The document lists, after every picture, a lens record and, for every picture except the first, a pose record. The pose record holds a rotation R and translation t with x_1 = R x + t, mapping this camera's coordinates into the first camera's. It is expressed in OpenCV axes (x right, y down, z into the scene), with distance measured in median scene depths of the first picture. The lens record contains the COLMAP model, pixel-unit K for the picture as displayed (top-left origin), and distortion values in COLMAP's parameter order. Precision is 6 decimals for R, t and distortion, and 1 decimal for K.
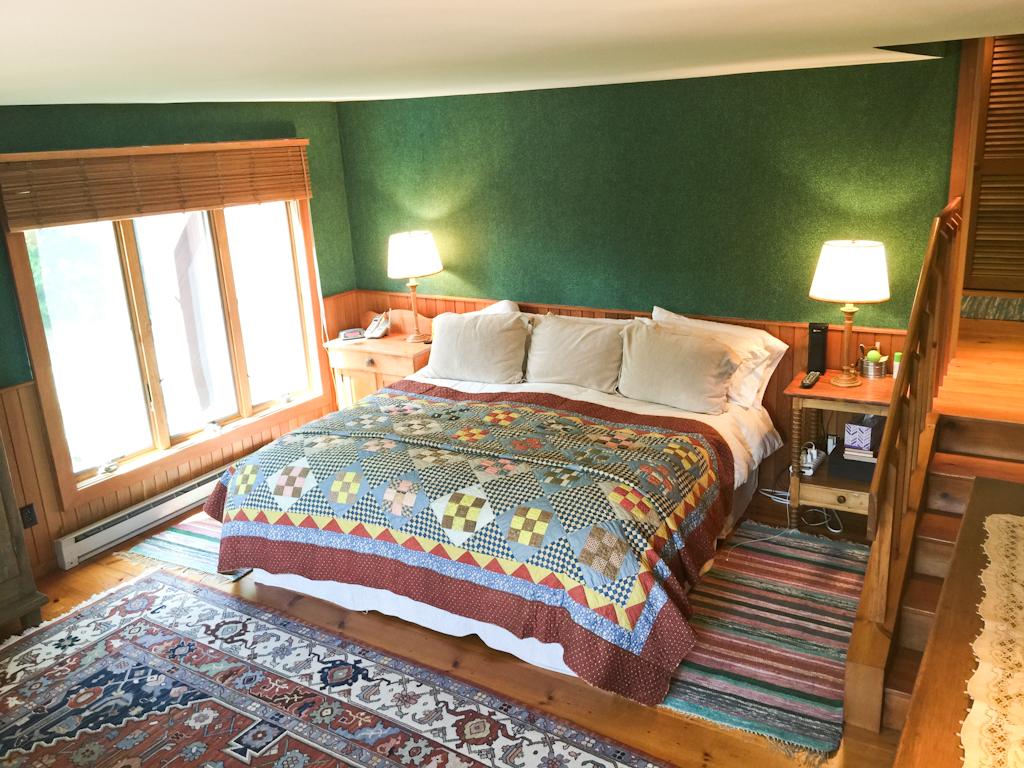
lens RADIAL K [[862.5, 0, 510.9], [0, 862.5, 381.5], [0, 0, 1]] dist [0.002357, -0.012607]
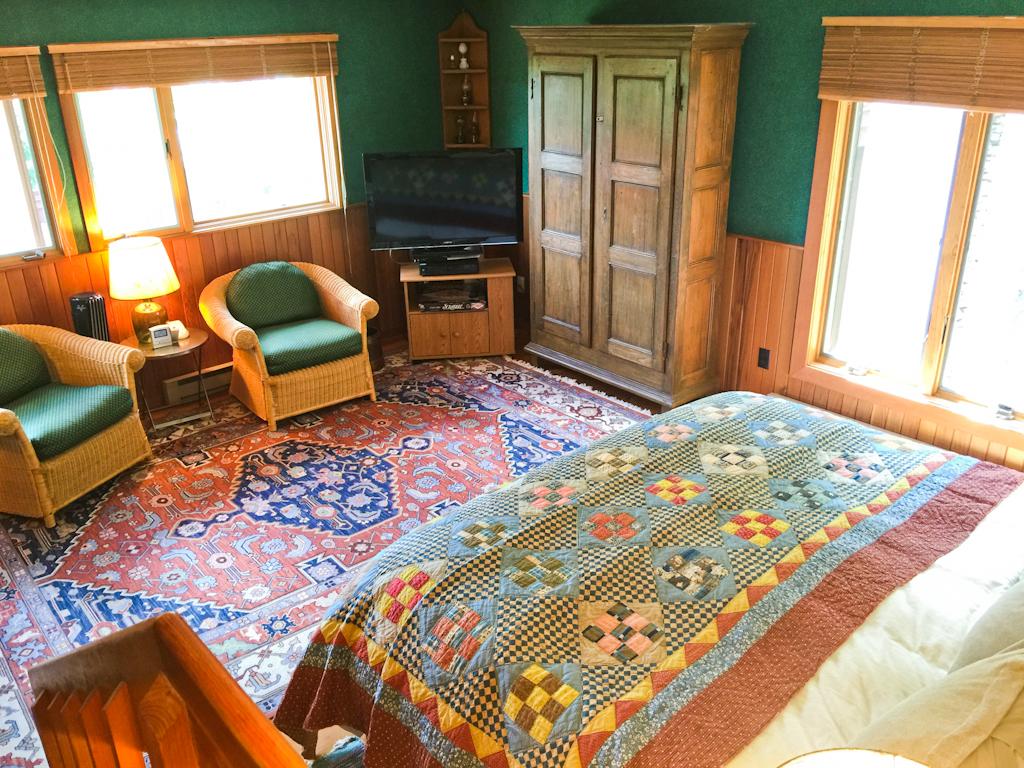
lens RADIAL K [[862.5, 0, 511.8], [0, 862.5, 386.4], [0, 0, 1]] dist [0.002357, -0.012607]
pose [[-0.306097, 0.429440, -0.849639, 0.526821], [-0.233678, 0.831281, 0.504348, -0.313915], [0.922876, 0.352921, -0.154102, 0.927764]]
